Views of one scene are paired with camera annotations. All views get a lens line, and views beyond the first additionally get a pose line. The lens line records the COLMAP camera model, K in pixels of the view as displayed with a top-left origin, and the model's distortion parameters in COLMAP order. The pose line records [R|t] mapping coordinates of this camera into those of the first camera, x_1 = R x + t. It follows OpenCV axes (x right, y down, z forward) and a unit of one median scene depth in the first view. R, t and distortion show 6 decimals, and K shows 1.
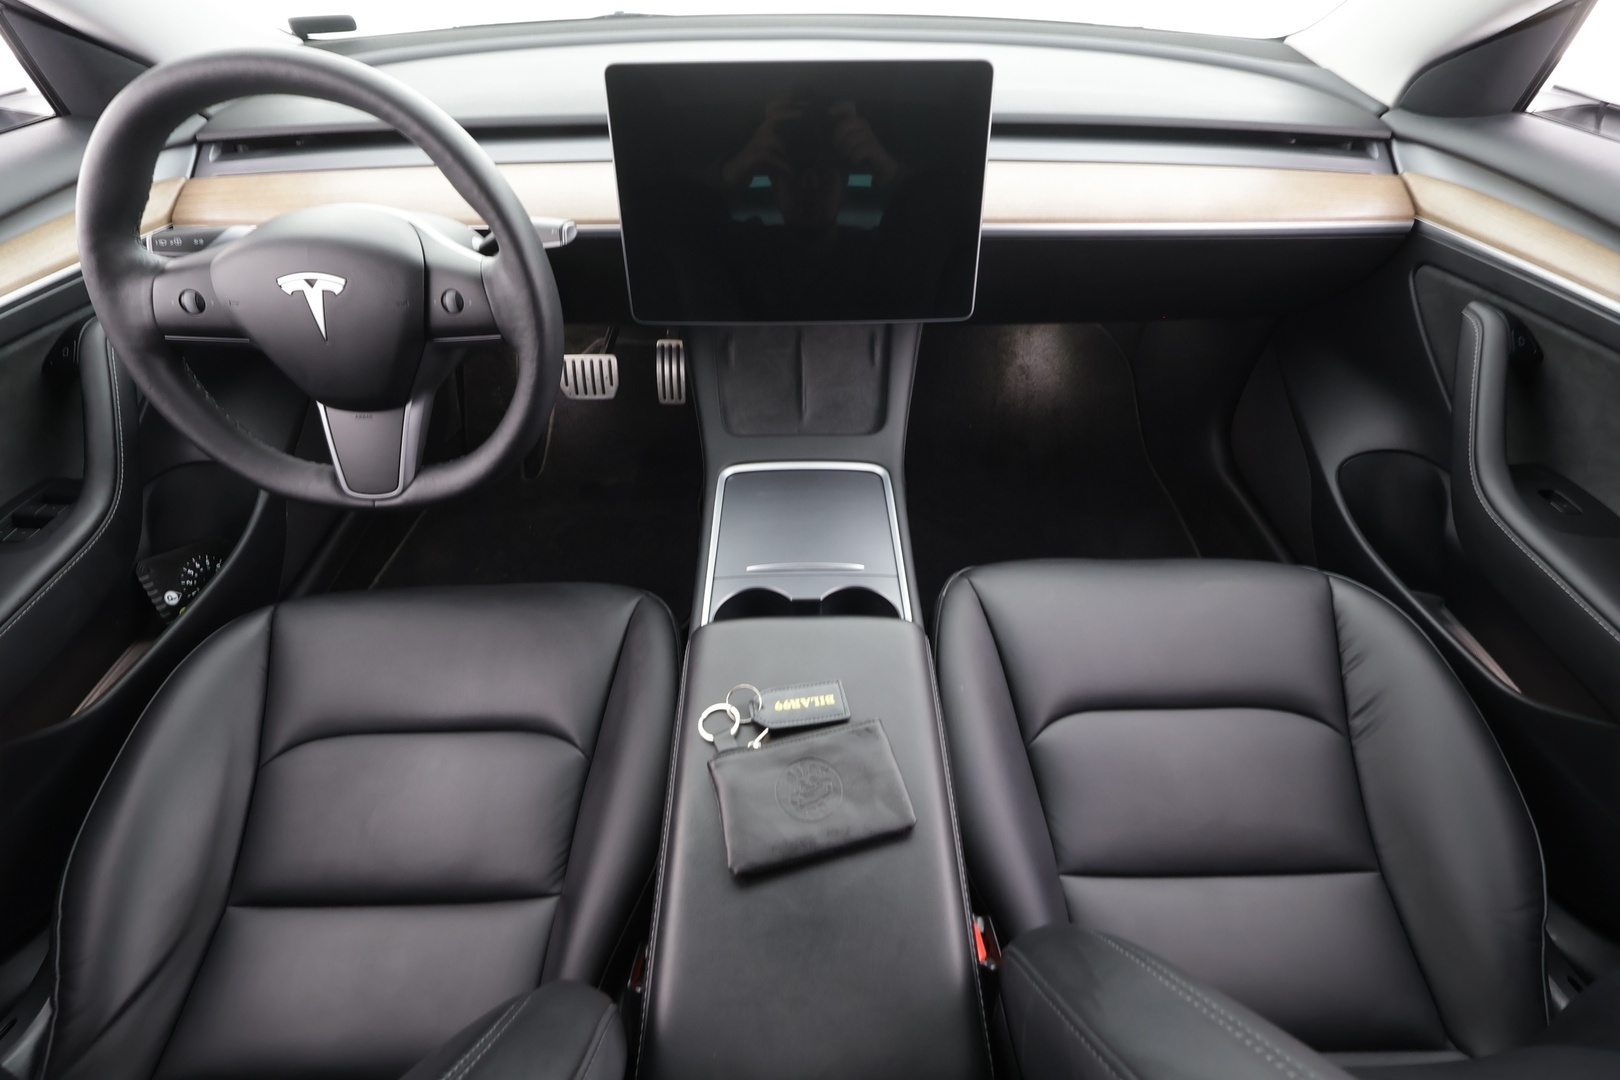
lens RADIAL K [[745.4, 0, 809.9], [0, 745.4, 517.1], [0, 0, 1]] dist [-0.003582, 0.000218]
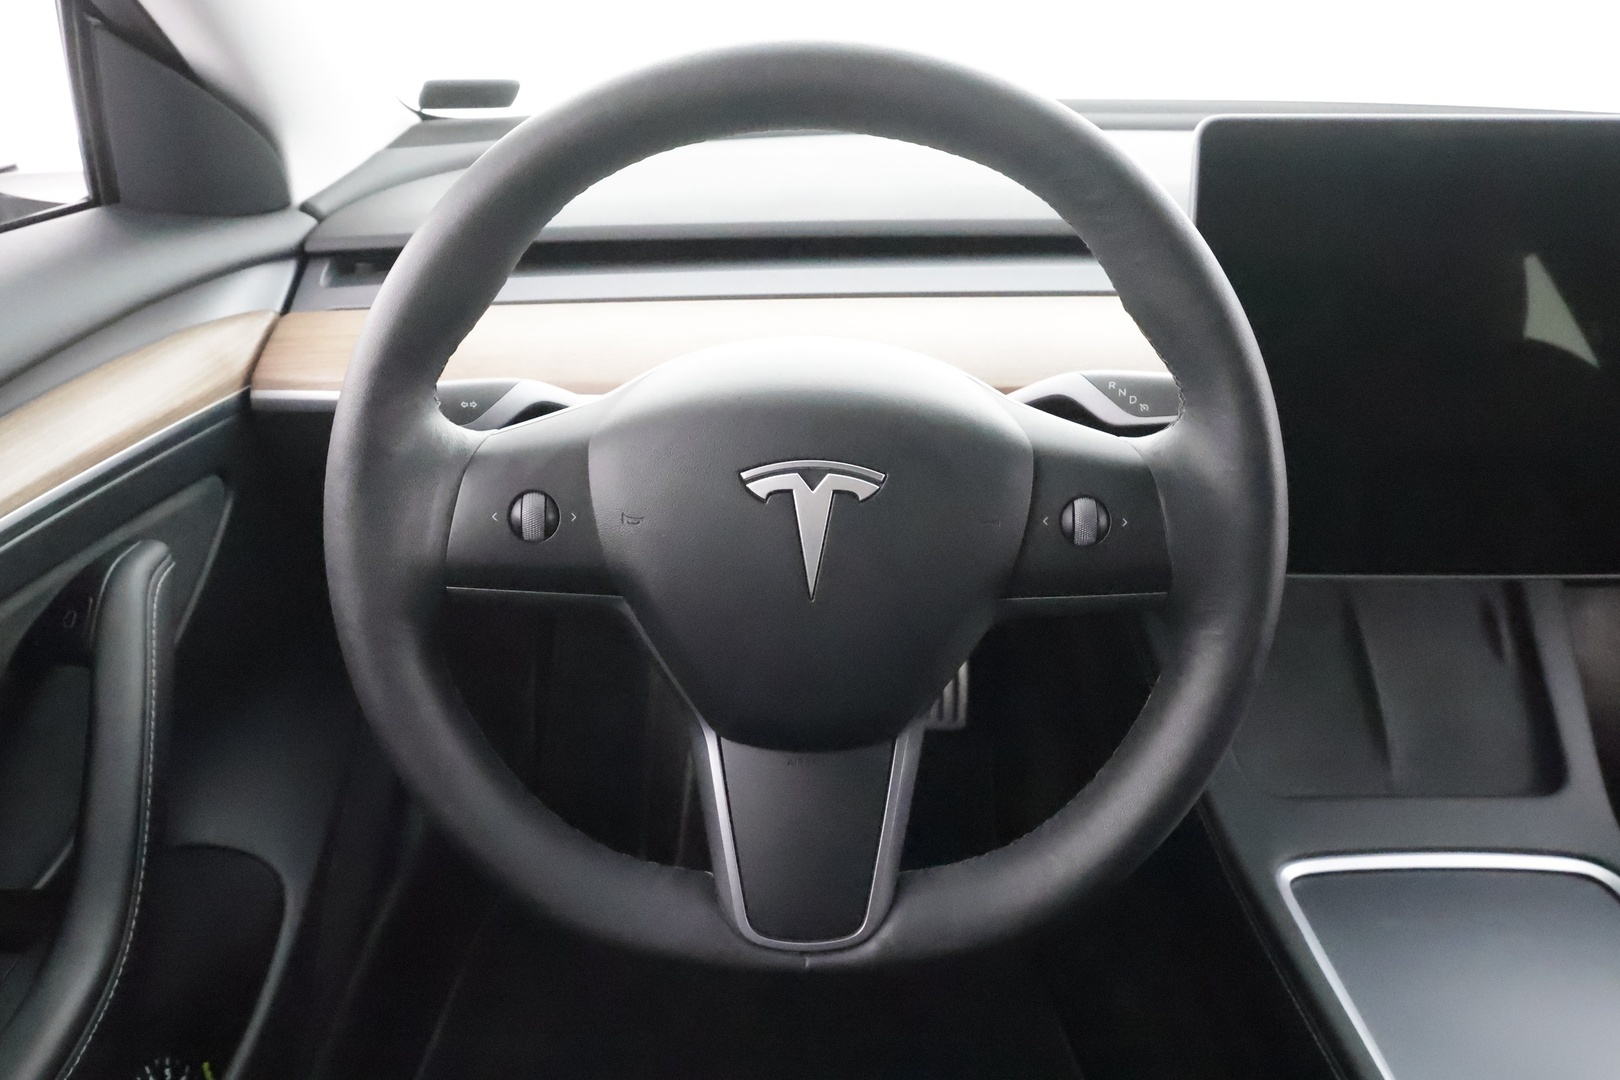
lens RADIAL K [[1261.3, 0, 808.2], [0, 1261.3, 505.2], [0, 0, 1]] dist [0.001614, 0.000587]
pose [[0.999953, 0.006372, 0.007276, -0.464043], [-0.003737, 0.948393, -0.317077, -0.029425], [-0.008921, 0.317035, 0.948372, 0.165313]]
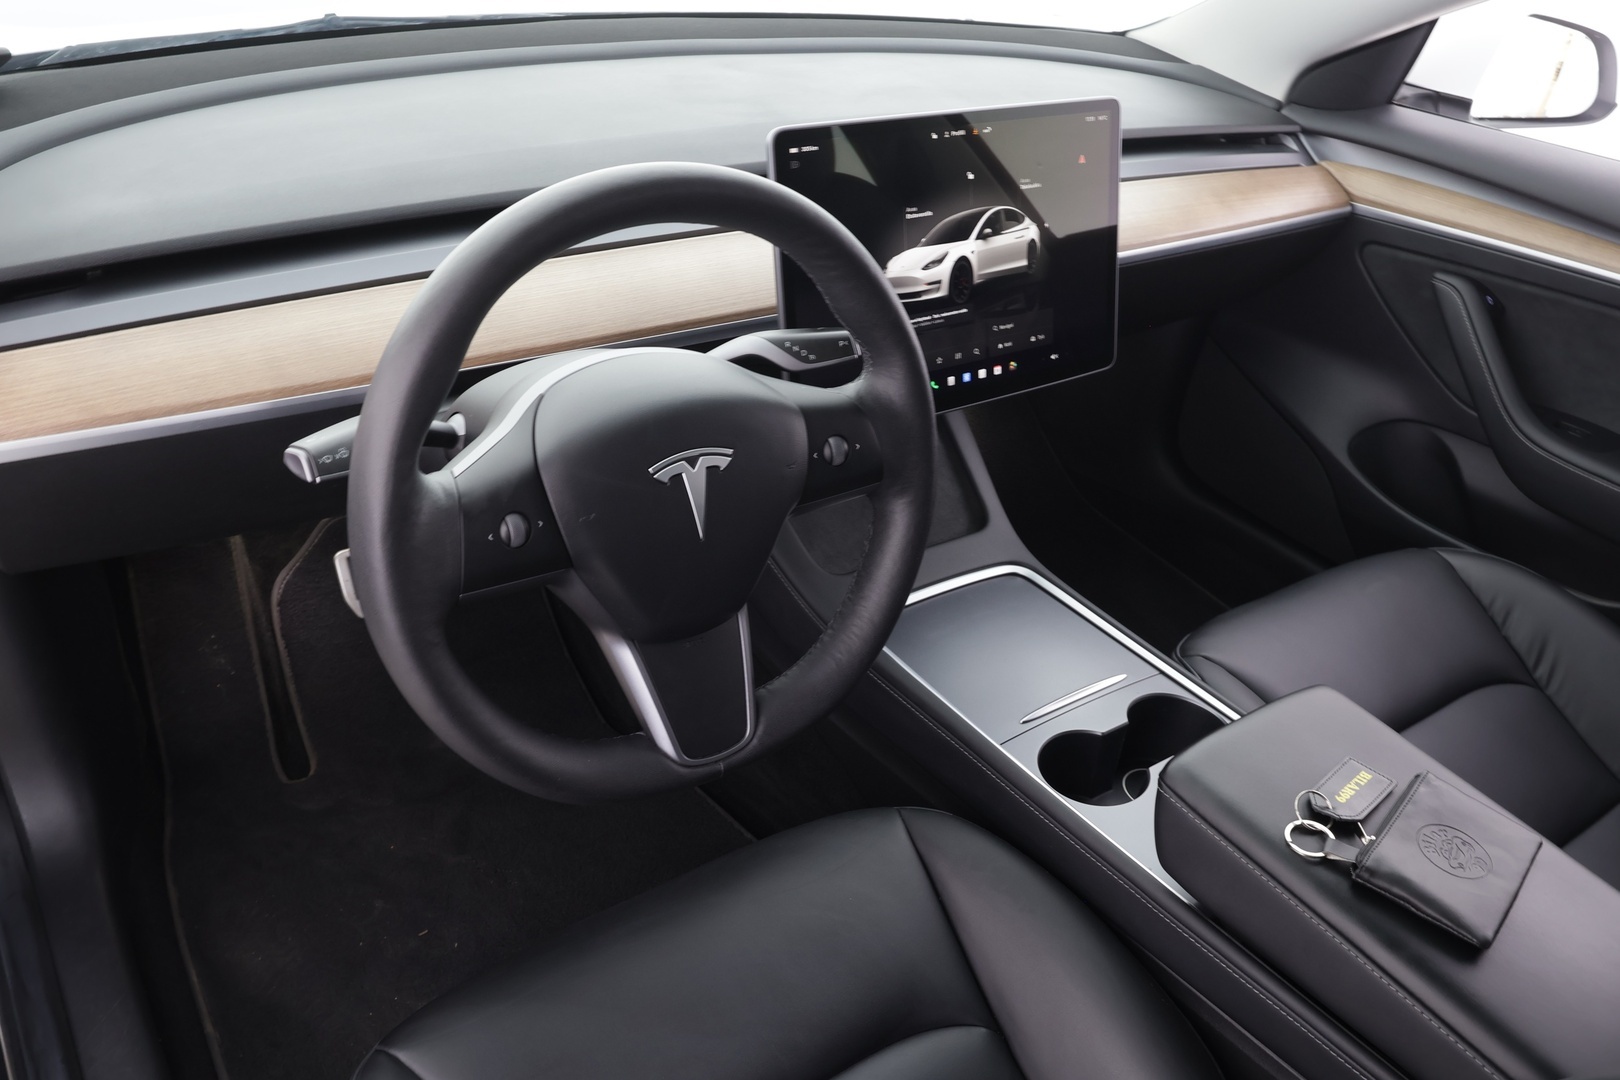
lens RADIAL K [[1261.3, 0, 808.2], [0, 1261.3, 505.2], [0, 0, 1]] dist [0.001614, 0.000587]
pose [[0.826815, -0.223781, 0.516041, -0.827026], [0.303262, 0.950036, -0.073911, -0.104538], [-0.473718, 0.217607, 0.853369, -0.049320]]
